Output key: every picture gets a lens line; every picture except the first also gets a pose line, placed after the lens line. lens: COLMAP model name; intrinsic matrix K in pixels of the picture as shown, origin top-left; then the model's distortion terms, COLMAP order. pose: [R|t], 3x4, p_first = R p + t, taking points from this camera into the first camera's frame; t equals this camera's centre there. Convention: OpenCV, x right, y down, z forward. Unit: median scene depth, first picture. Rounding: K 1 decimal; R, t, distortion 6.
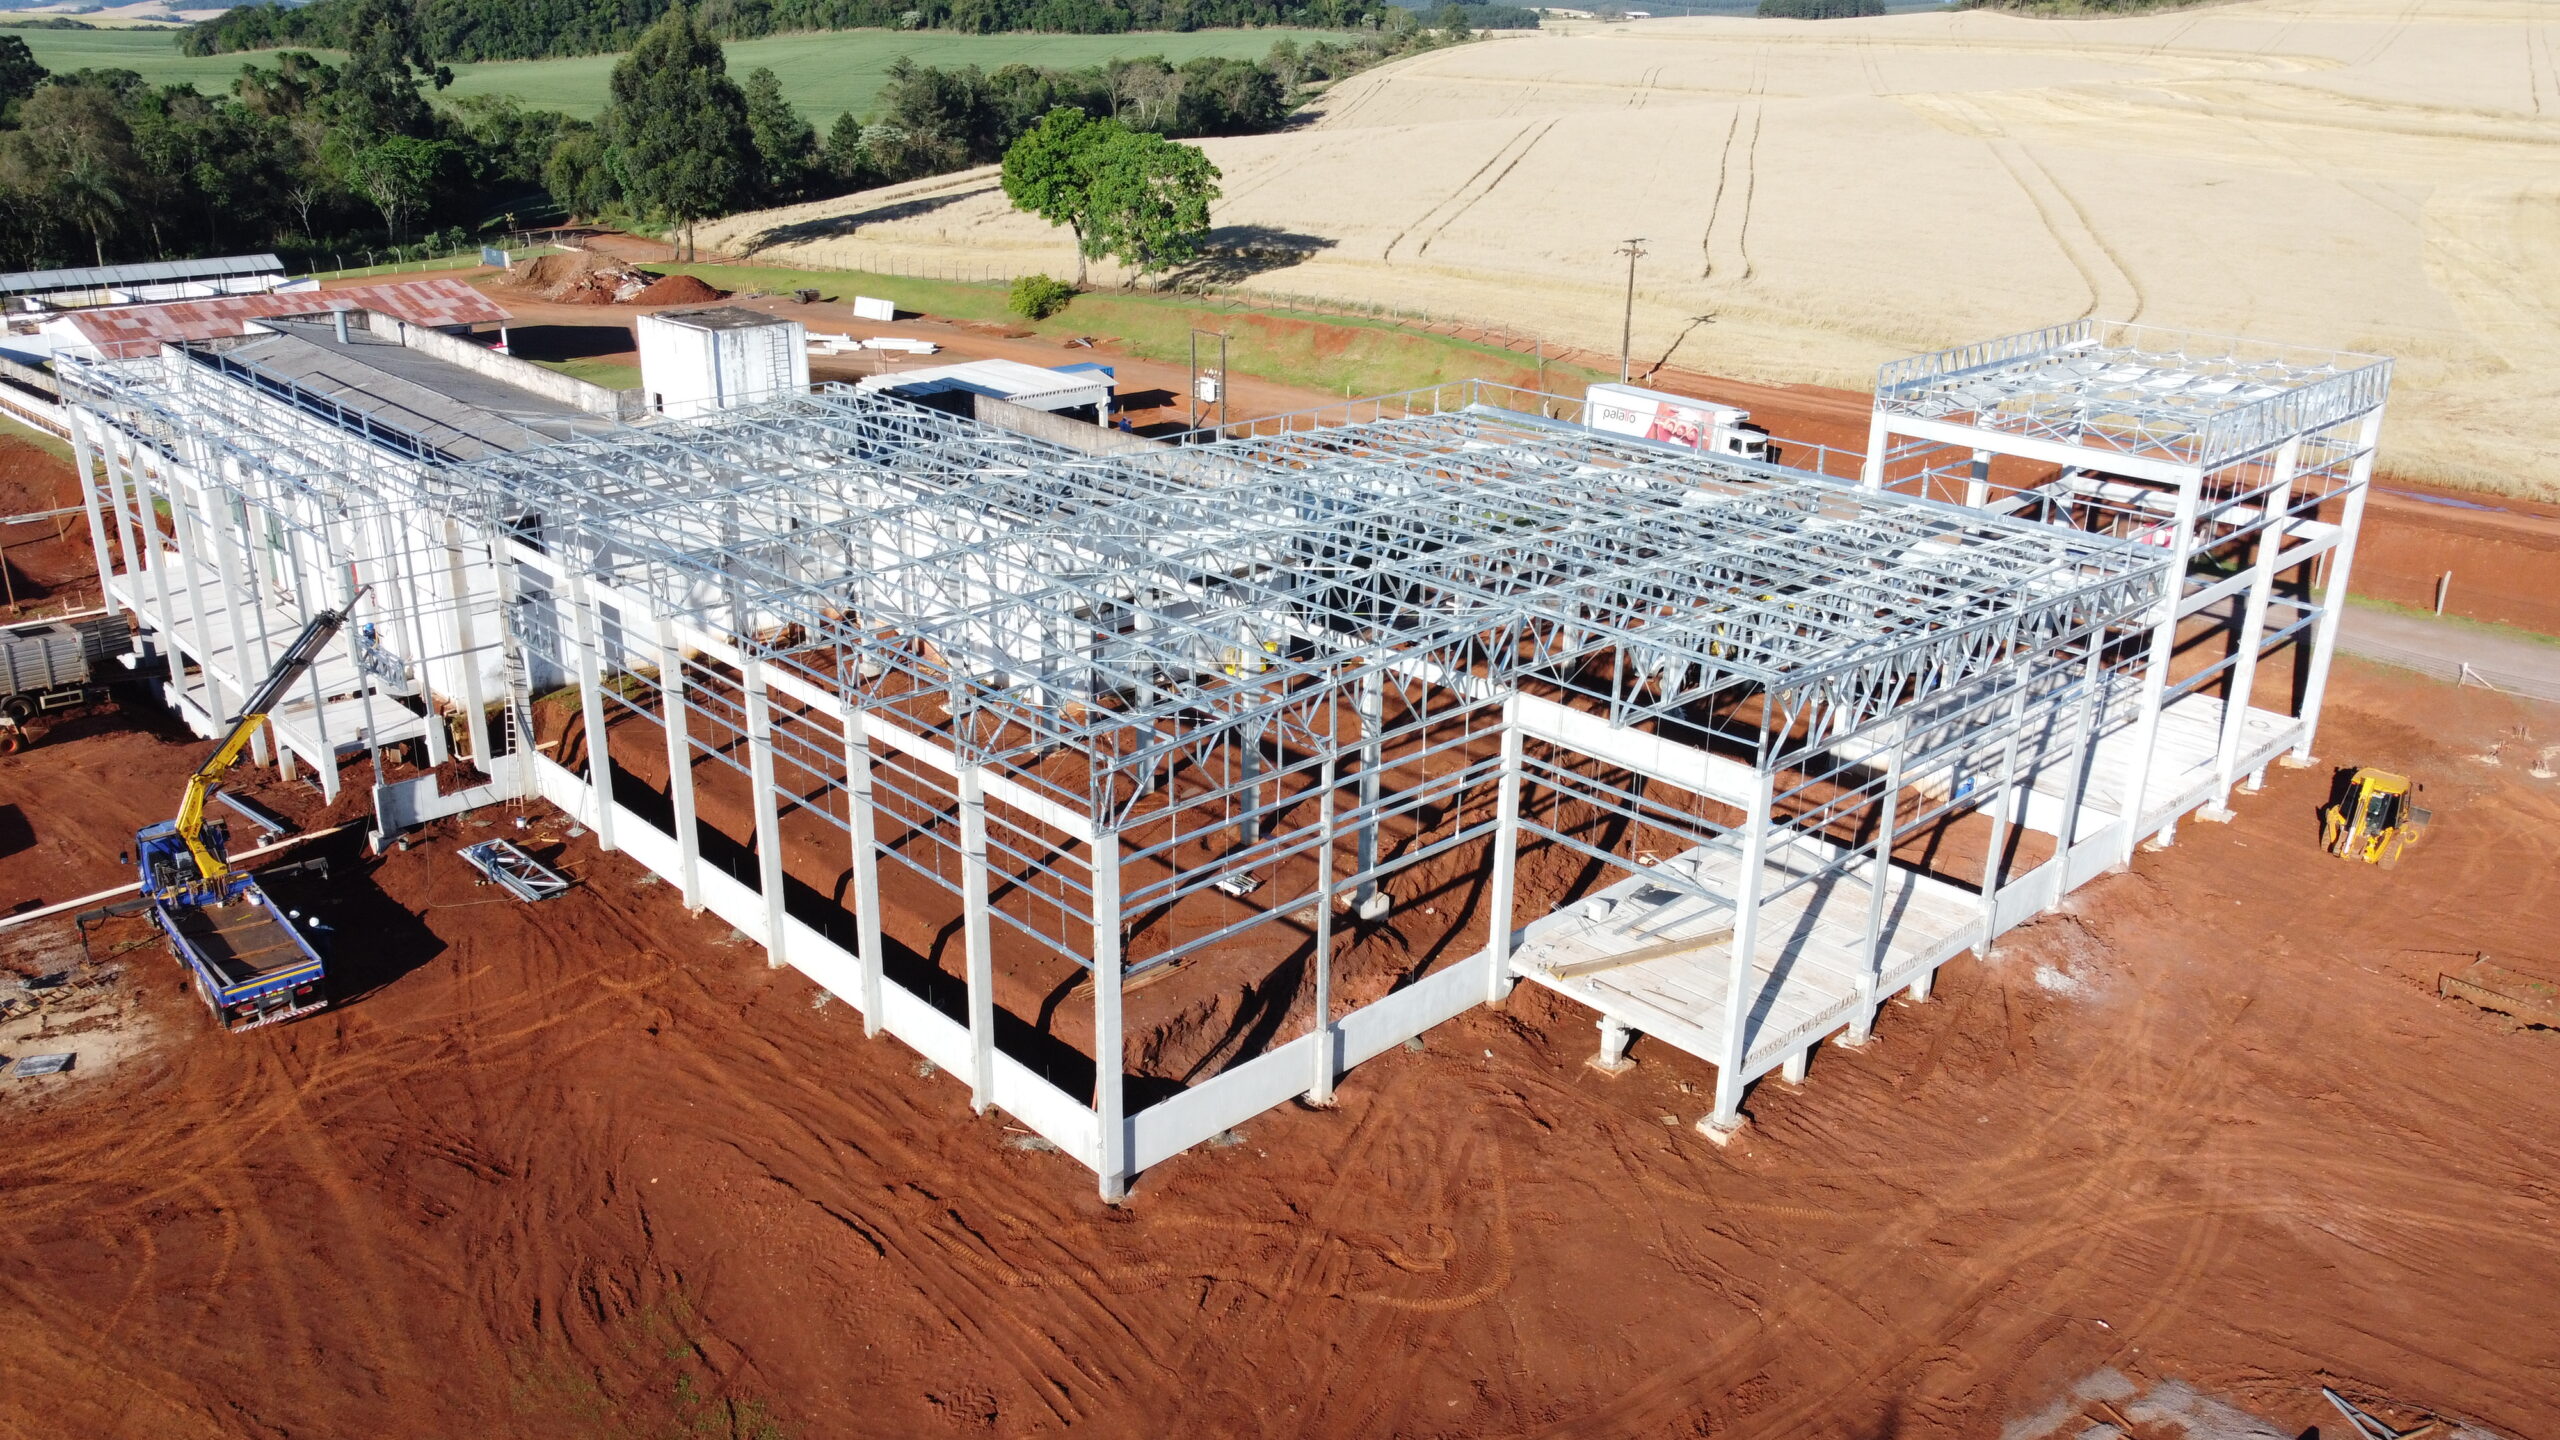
lens RADIAL K [[1945.6, 0, 1270.3], [0, 1945.6, 721.3], [0, 0, 1]] dist [-0.003464, -0.004859]
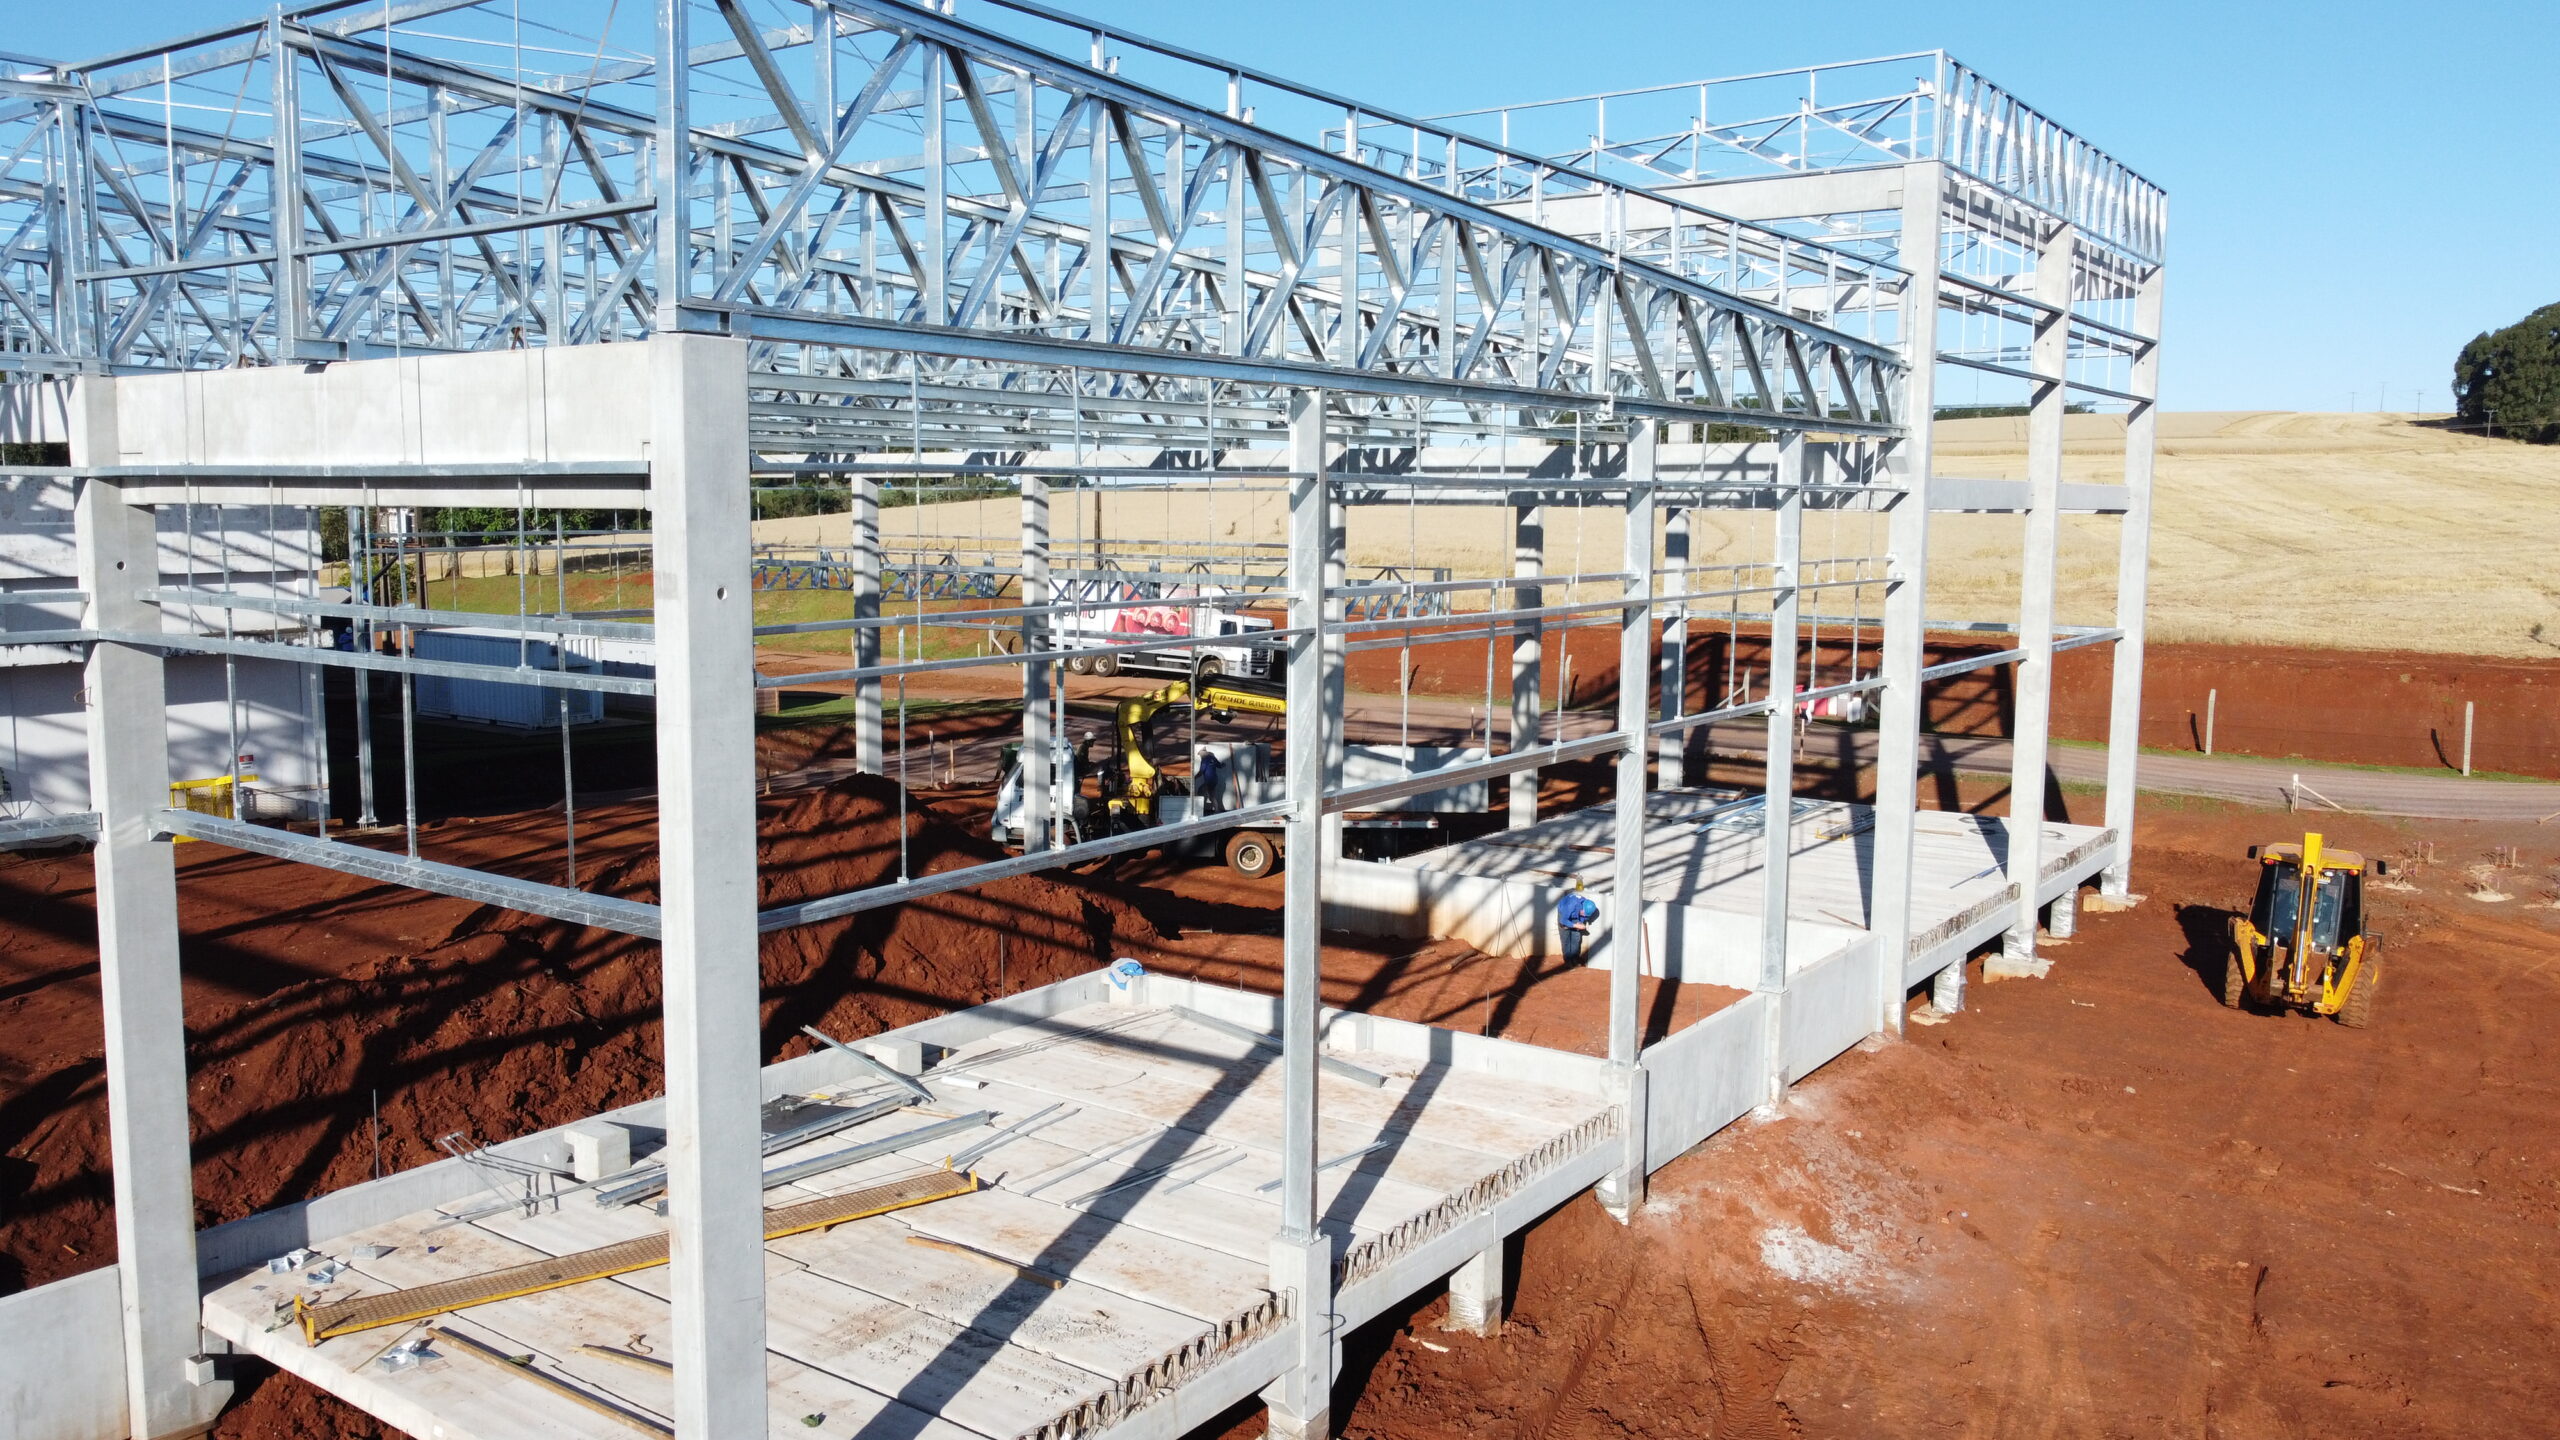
lens RADIAL K [[1946.7, 0, 1280.0], [0, 1946.7, 720.0], [0, 0, 1]] dist [0.026377, -0.000186]
pose [[0.980570, -0.025731, 0.194476, 0.217398], [0.072298, 0.968979, -0.236330, 0.110210], [-0.182362, 0.245798, 0.952012, 0.596980]]
